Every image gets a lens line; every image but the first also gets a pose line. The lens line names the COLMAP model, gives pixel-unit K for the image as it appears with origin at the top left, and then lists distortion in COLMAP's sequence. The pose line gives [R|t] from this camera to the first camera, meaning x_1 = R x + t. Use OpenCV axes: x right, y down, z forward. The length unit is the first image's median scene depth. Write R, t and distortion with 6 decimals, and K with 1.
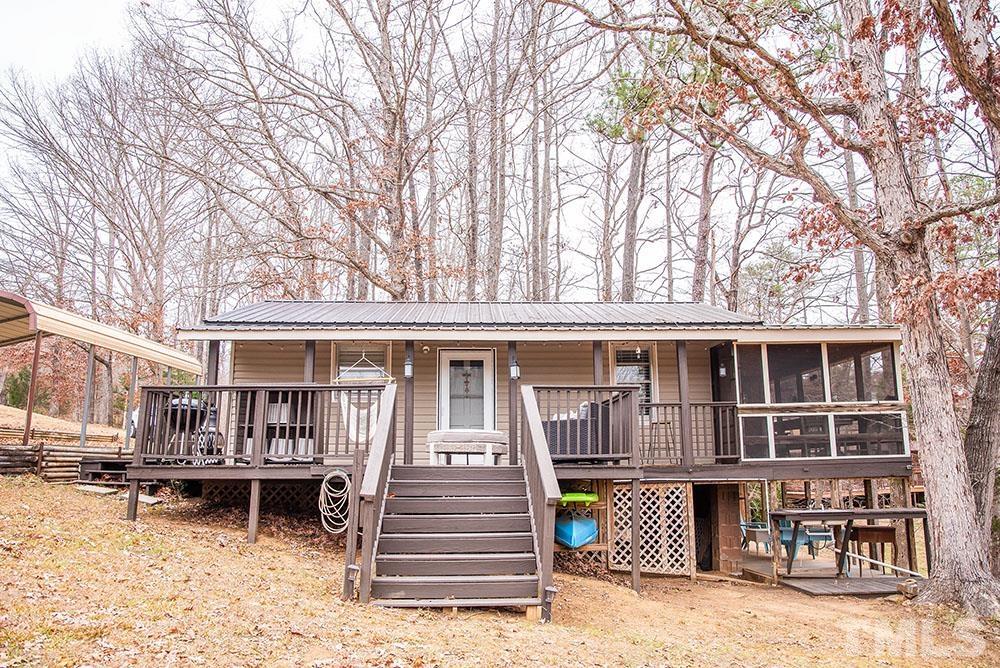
lens RADIAL K [[721.4, 0, 488.7], [0, 721.4, 333.5], [0, 0, 1]] dist [-0.103758, 0.087274]
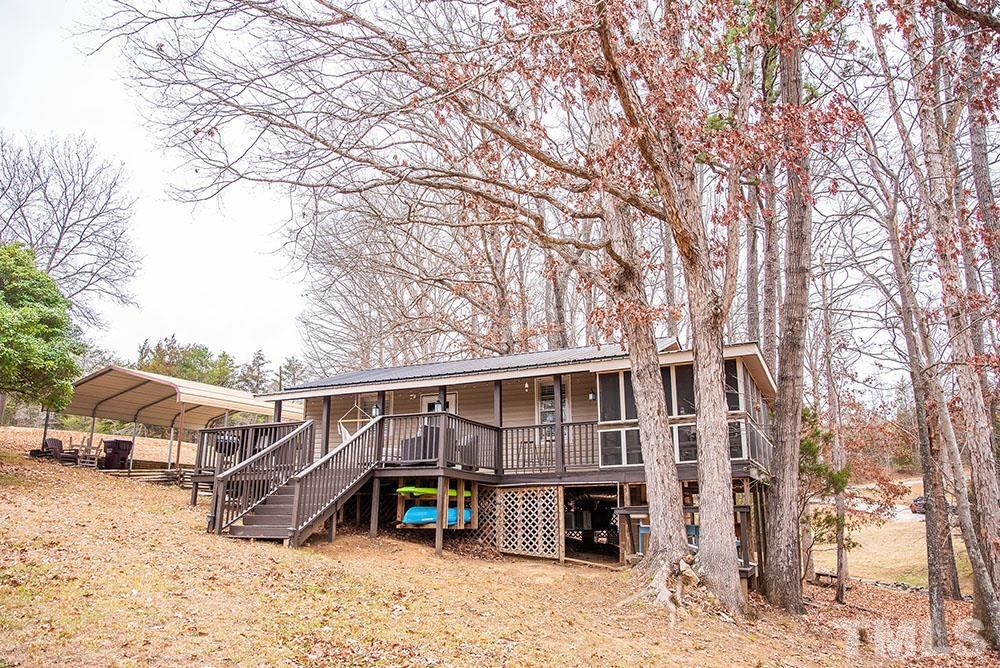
lens RADIAL K [[717.9, 0, 500.0], [0, 717.9, 334.0], [0, 0, 1]] dist [-0.099965, 0.090920]
pose [[0.892099, -0.114242, -0.437158, 0.790981], [0.081749, 0.992350, -0.092508, 0.050385], [0.444383, 0.046789, 0.894614, -0.206093]]
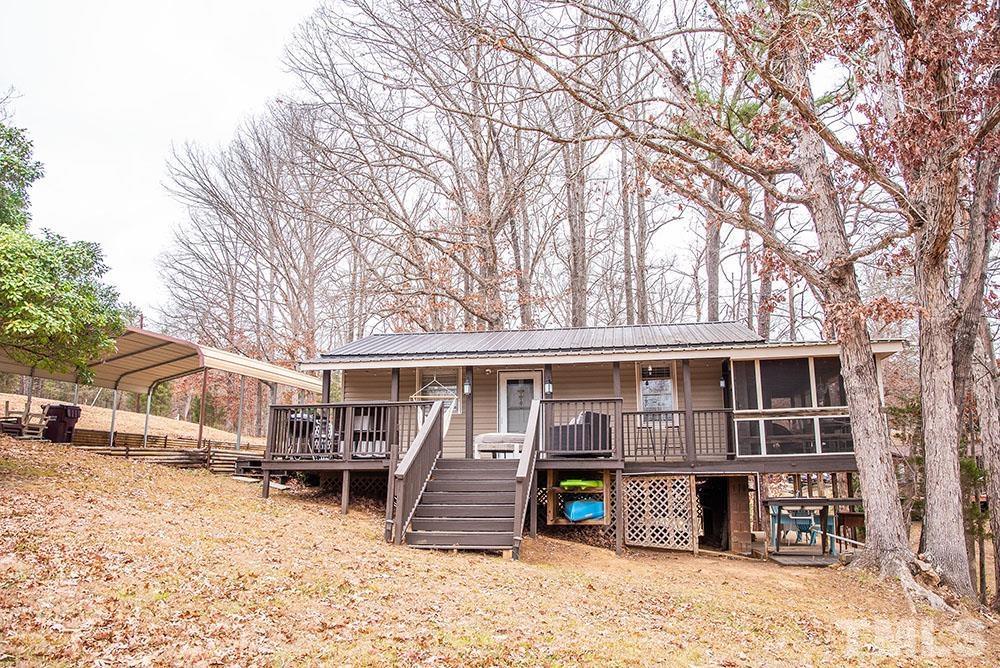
lens RADIAL K [[717.9, 0, 500.0], [0, 717.9, 334.0], [0, 0, 1]] dist [-0.099965, 0.090920]
pose [[0.980772, -0.038009, -0.191418, 0.204289], [0.035092, 0.999211, -0.018605, -0.022762], [0.191974, 0.011530, 0.981332, -0.270750]]
